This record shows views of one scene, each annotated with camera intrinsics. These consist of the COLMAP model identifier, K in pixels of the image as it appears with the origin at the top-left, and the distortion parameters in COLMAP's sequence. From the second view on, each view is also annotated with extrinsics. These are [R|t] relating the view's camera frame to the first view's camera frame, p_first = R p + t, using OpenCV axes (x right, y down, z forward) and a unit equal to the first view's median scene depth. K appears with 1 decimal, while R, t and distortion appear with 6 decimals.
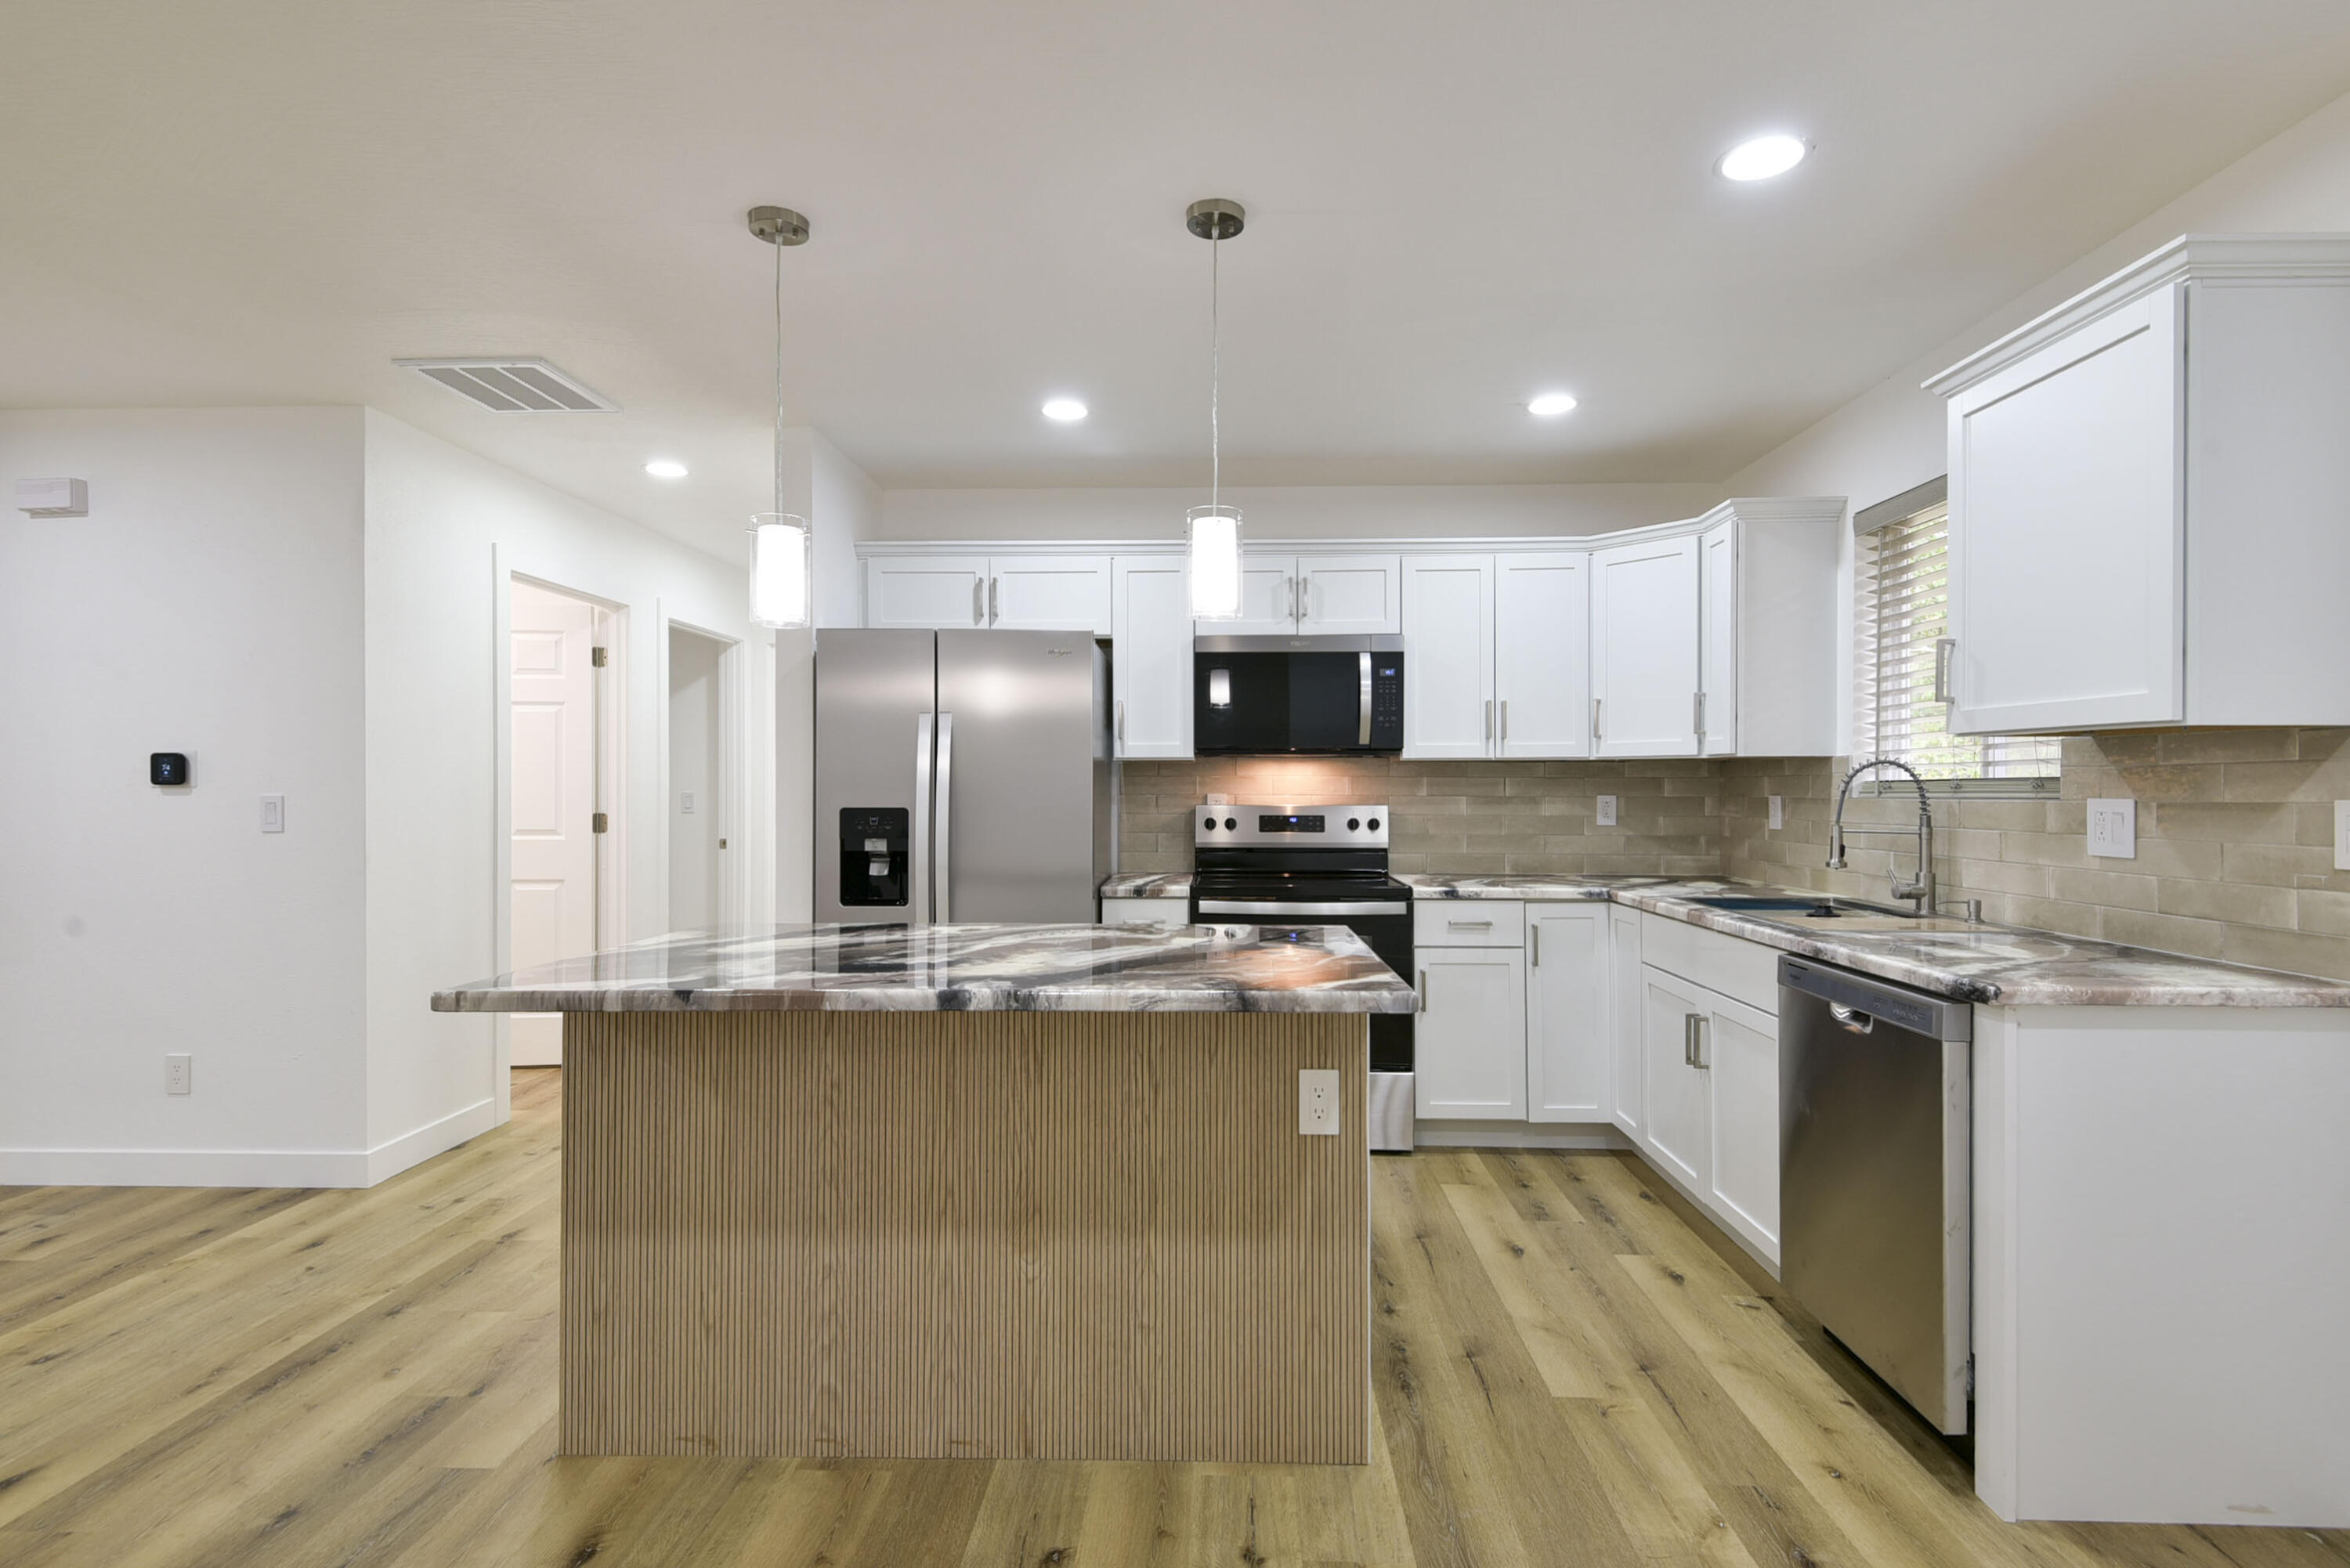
lens RADIAL K [[1149.9, 0, 1168.8], [0, 1149.9, 786.5], [0, 0, 1]] dist [0.041703, -0.019805]
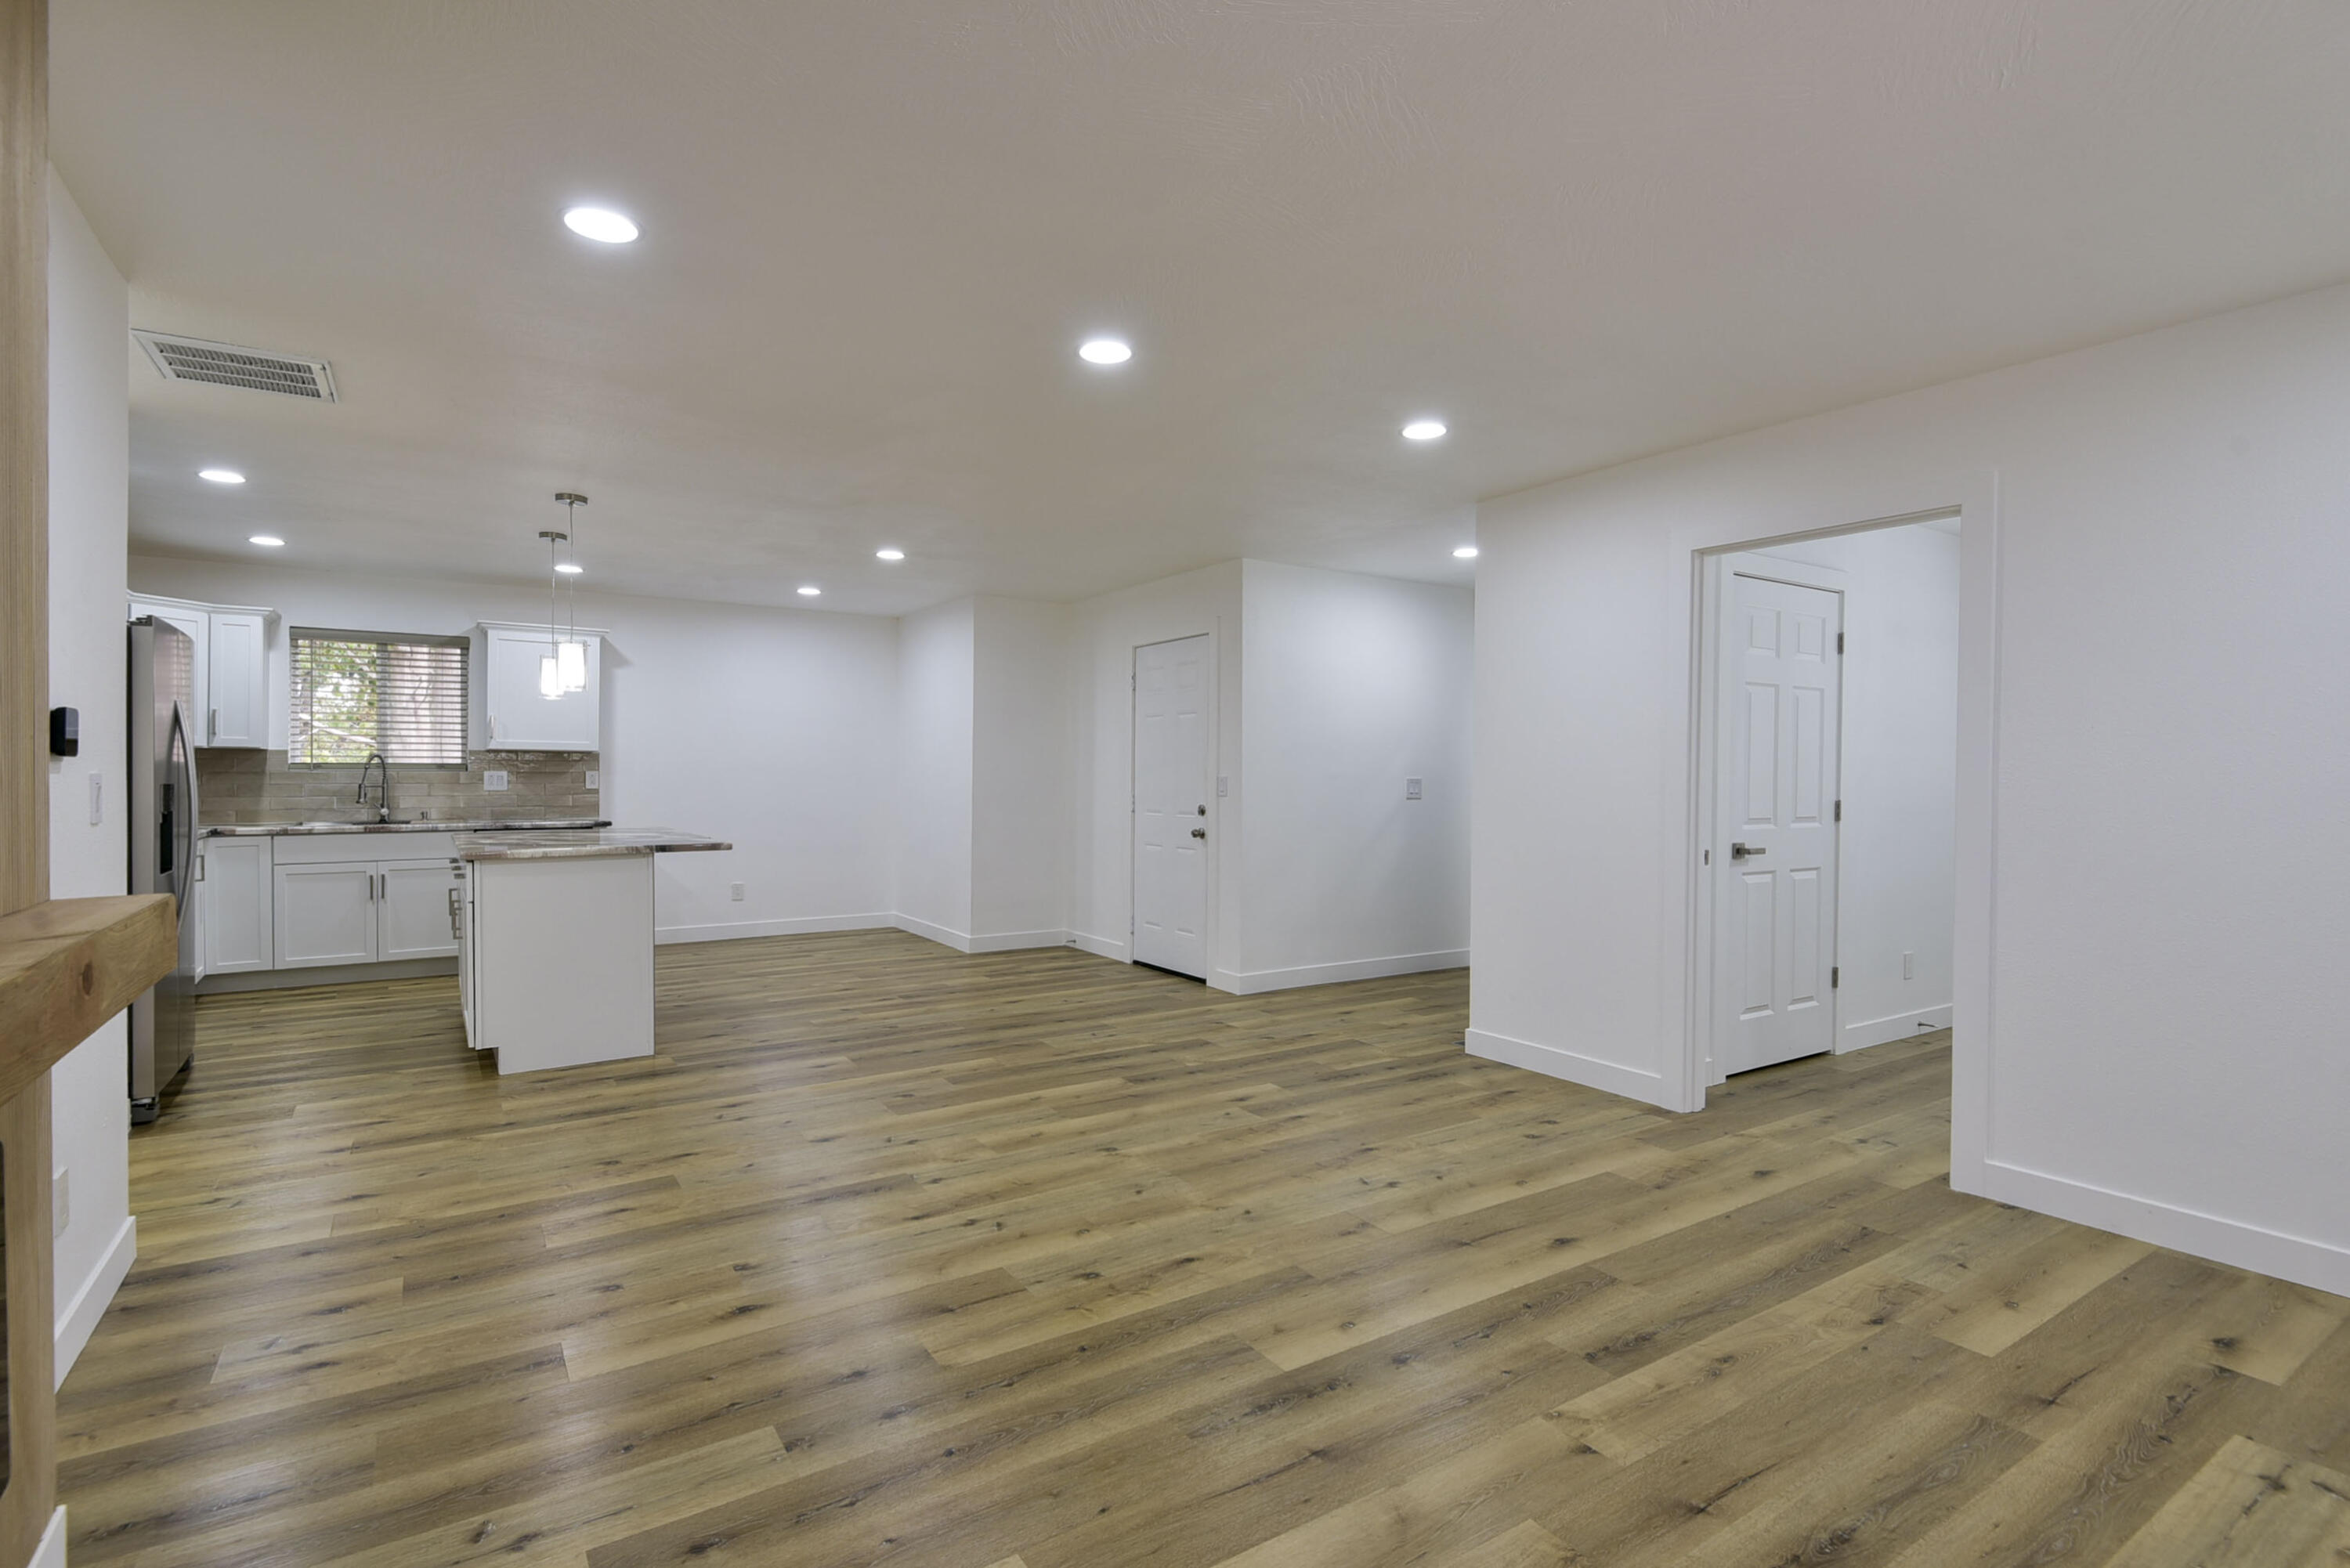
lens RADIAL K [[1062.2, 0, 1121.3], [0, 1062.2, 778.6], [0, 0, 1]] dist [0.018941, -0.017718]
pose [[-0.569104, -0.001920, 0.822263, -1.529067], [-0.004319, 0.999990, -0.000655, 0.015573], [-0.822254, -0.003924, -0.569107, 0.797156]]
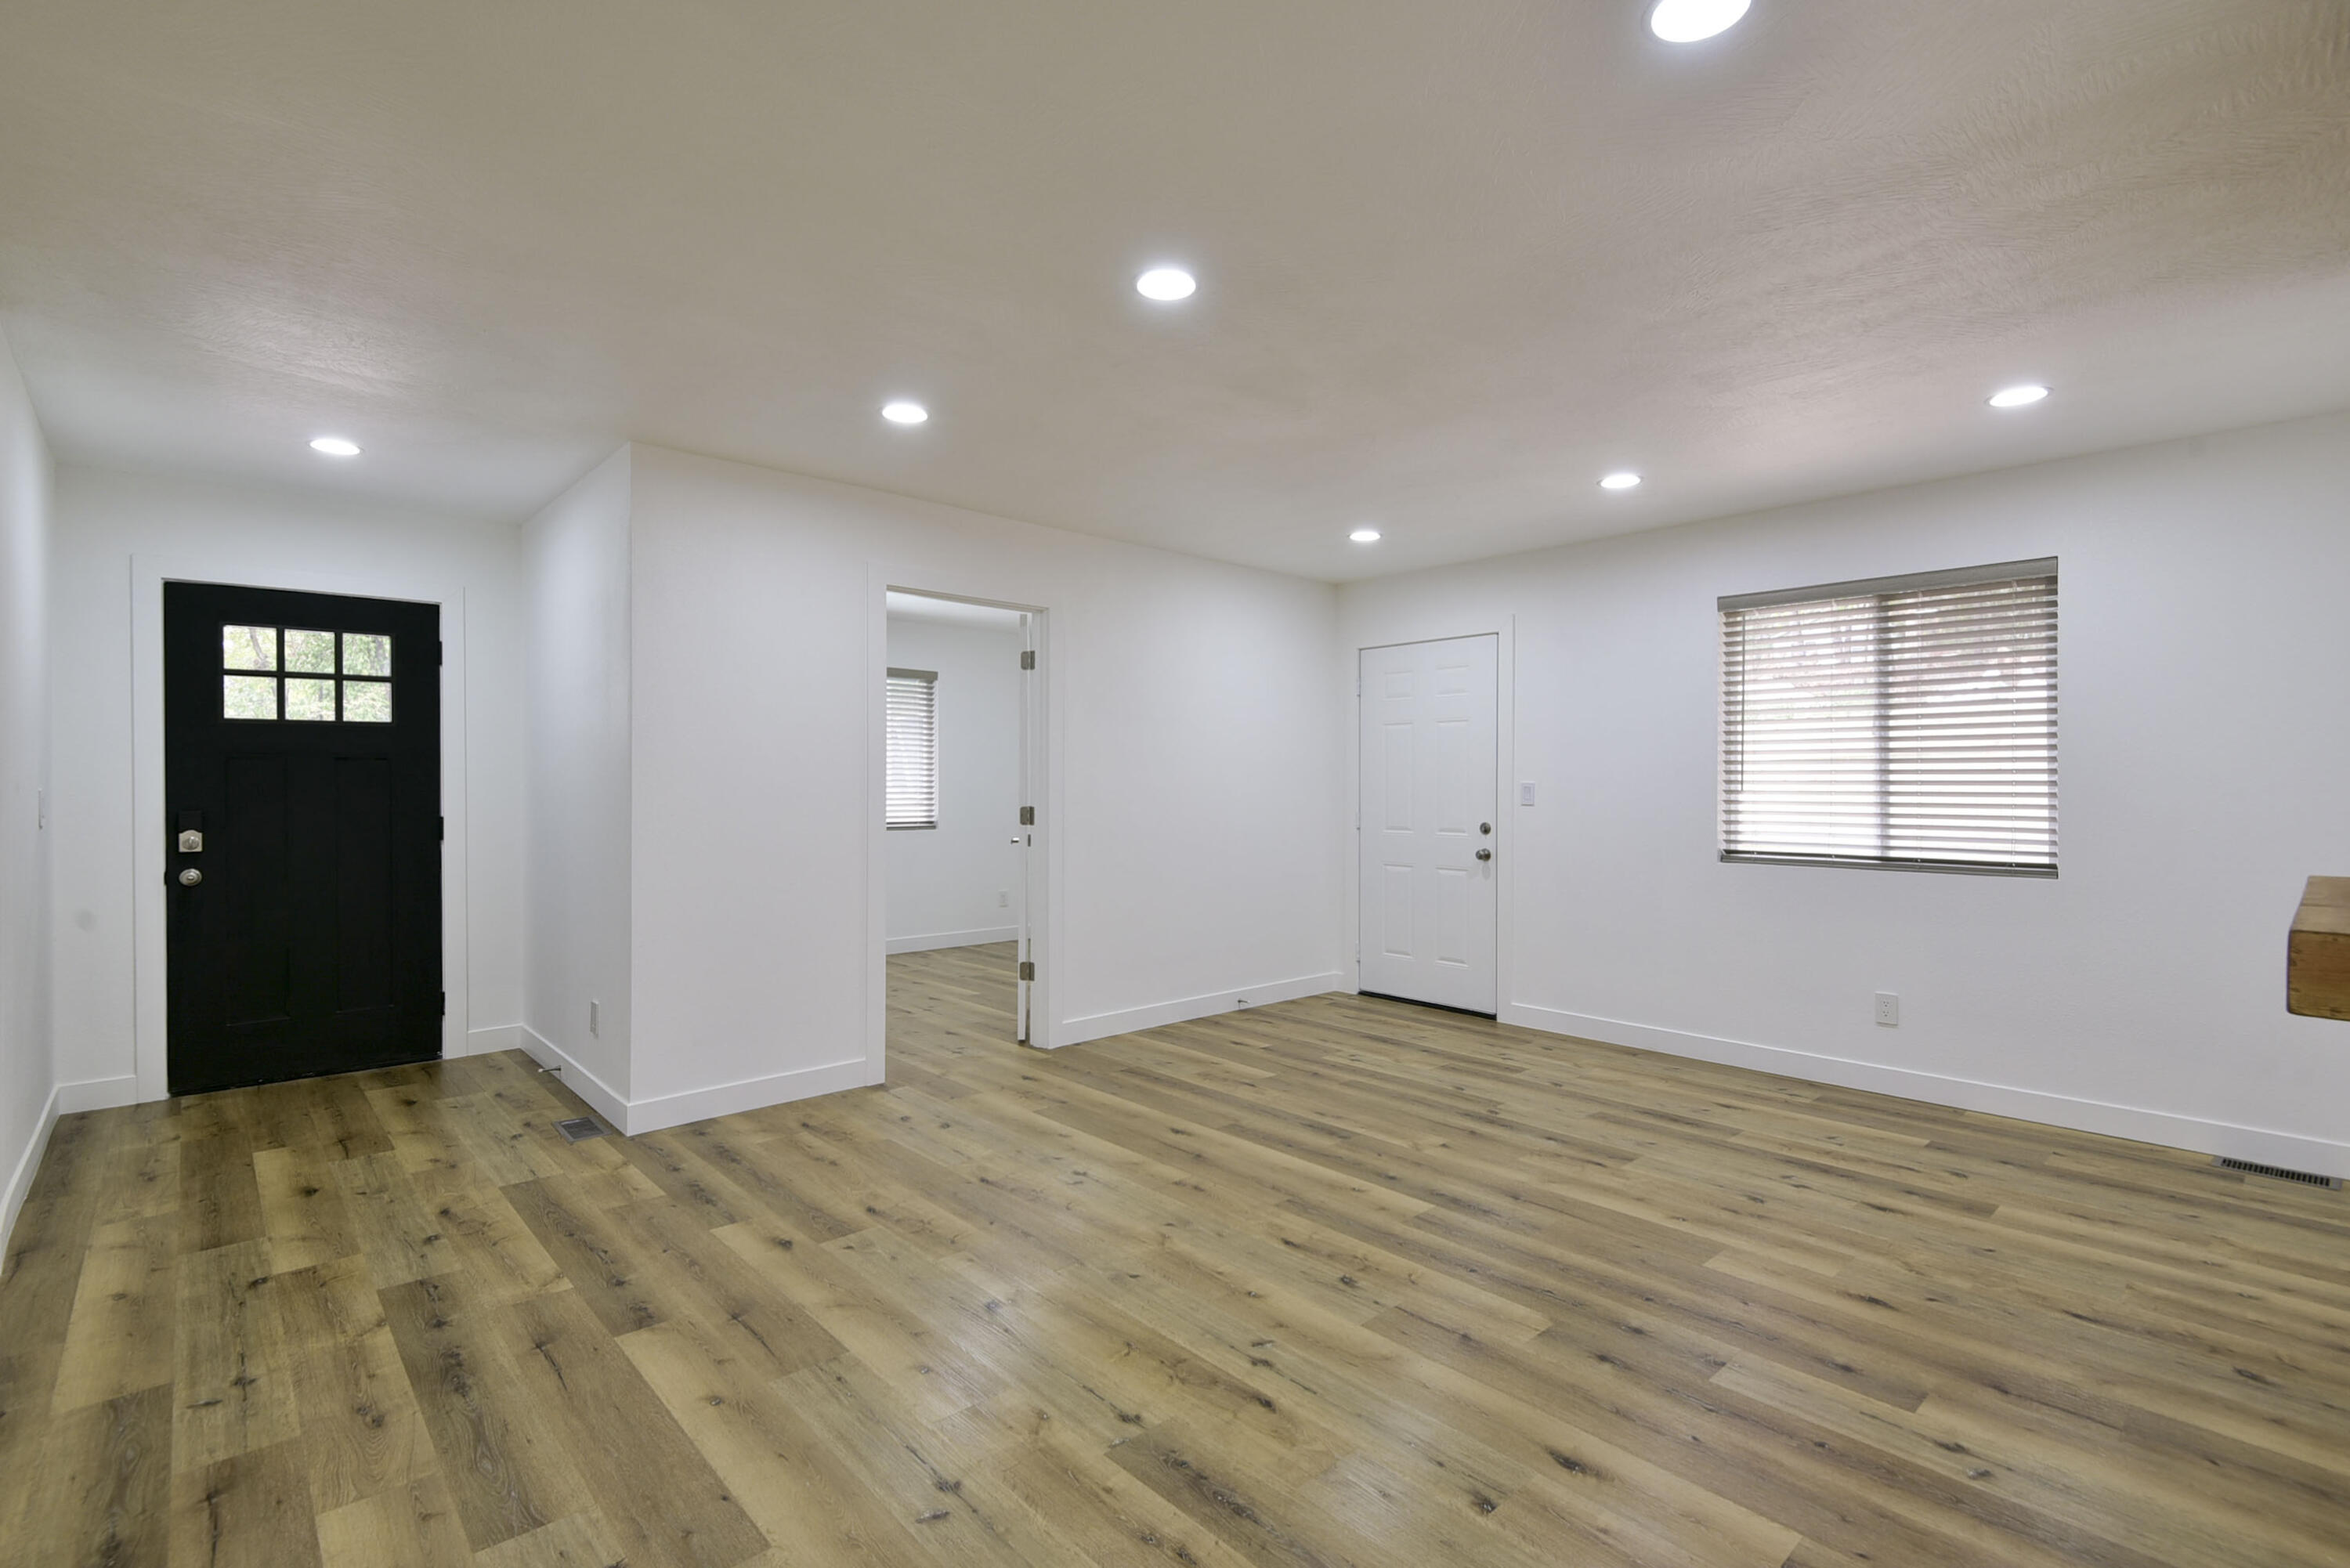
lens RADIAL K [[1094.2, 0, 1183.8], [0, 1094.2, 797.1], [0, 0, 1]] dist [0.031528, -0.019697]
pose [[-0.700876, 0.012085, -0.713181, -0.440294], [0.001352, 0.999877, 0.015615, -0.000442], [0.713282, 0.009980, -0.700806, 0.854952]]
